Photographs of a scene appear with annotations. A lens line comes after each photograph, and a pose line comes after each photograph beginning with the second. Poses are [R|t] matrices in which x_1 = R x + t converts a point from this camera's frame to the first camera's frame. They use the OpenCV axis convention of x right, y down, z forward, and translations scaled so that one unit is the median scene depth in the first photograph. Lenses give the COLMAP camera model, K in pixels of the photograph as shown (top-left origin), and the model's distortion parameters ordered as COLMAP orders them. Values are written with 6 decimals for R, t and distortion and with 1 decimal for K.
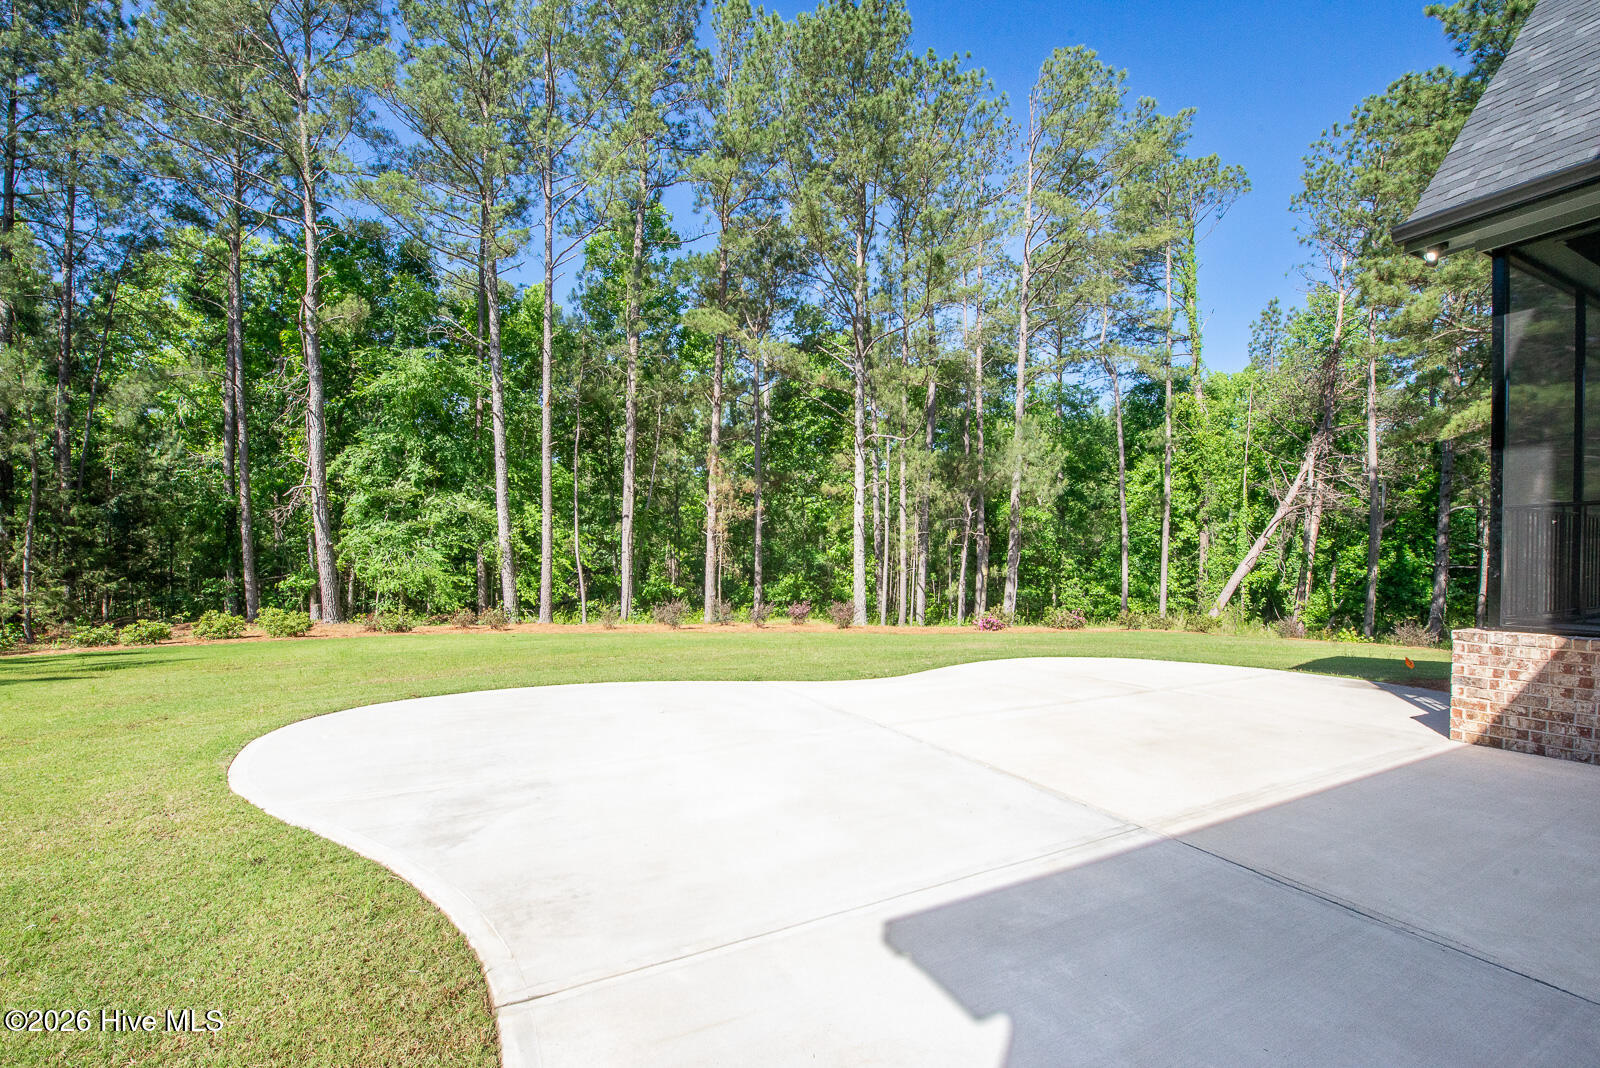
lens RADIAL K [[654.2, 0, 800.2], [0, 654.2, 554.1], [0, 0, 1]] dist [-0.000433, -0.000041]
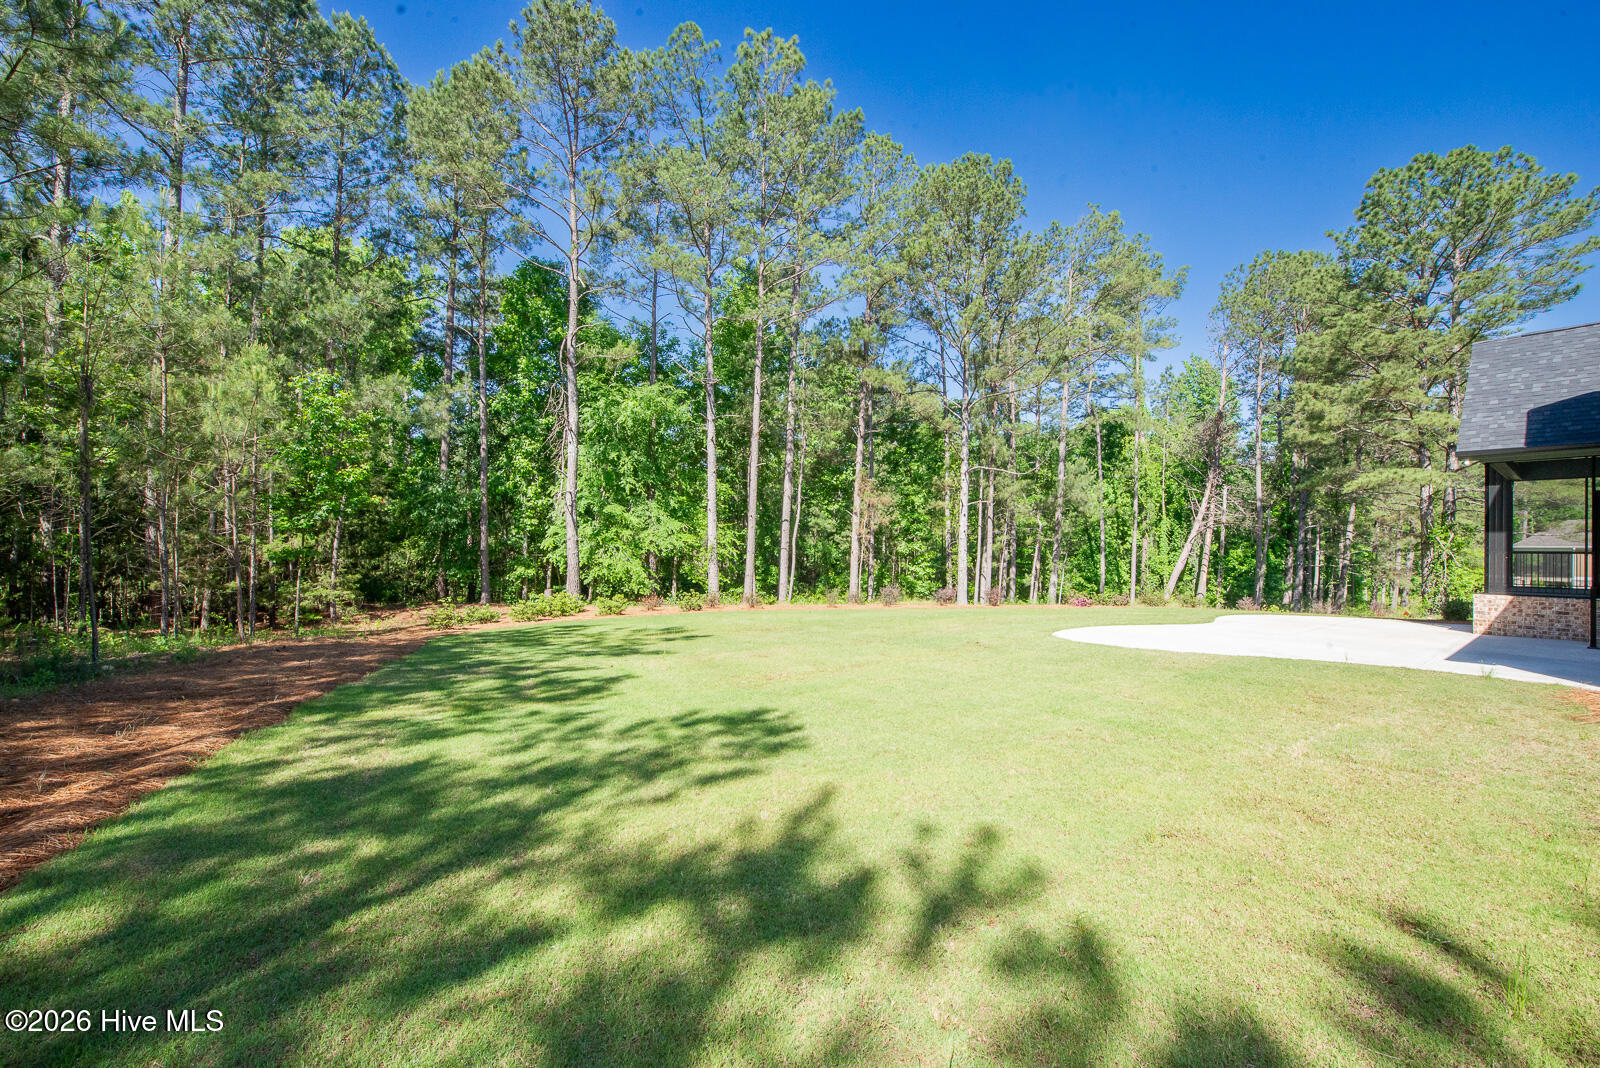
lens RADIAL K [[648.5, 0, 800.0], [0, 648.5, 534.0], [0, 0, 1]] dist [-0.000493, -0.000221]
pose [[0.974928, 0.016529, 0.221905, -0.537740], [-0.013154, 0.999774, -0.016678, -0.013049], [-0.222130, 0.013341, 0.974926, -0.235785]]
